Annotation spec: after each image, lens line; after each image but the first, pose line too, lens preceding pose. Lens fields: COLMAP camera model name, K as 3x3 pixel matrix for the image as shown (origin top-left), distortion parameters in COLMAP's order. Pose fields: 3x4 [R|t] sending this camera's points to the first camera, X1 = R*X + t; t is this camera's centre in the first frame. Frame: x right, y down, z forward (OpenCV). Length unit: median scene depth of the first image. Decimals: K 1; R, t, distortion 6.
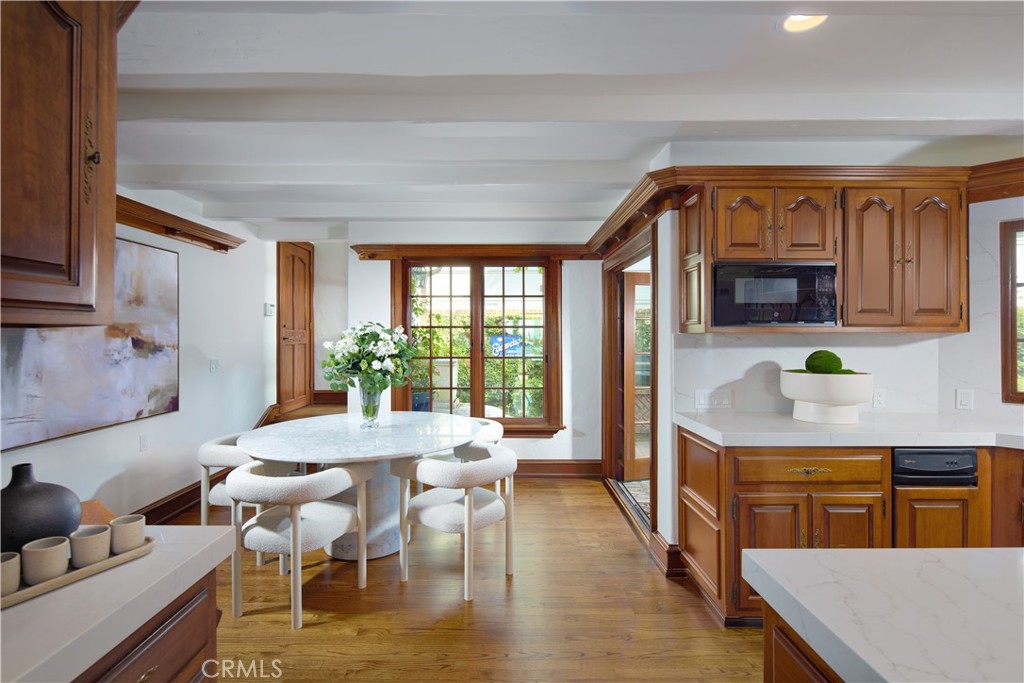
lens RADIAL K [[490.1, 0, 511.6], [0, 490.1, 328.2], [0, 0, 1]] dist [0.000421, 0.000211]
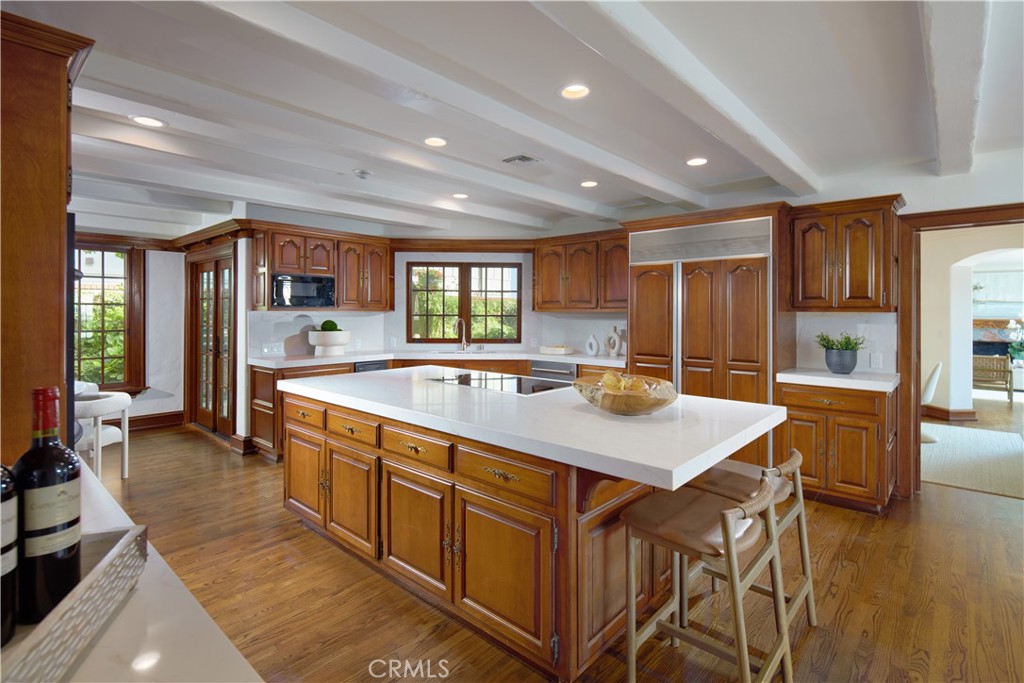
lens RADIAL K [[493.7, 0, 511.2], [0, 493.7, 310.7], [0, 0, 1]] dist [-0.000297, -0.000022]
pose [[0.676449, 0.006647, 0.736460, -0.326551], [-0.010831, 0.999941, 0.000924, -0.002409], [-0.736410, -0.008602, 0.676481, -0.864197]]
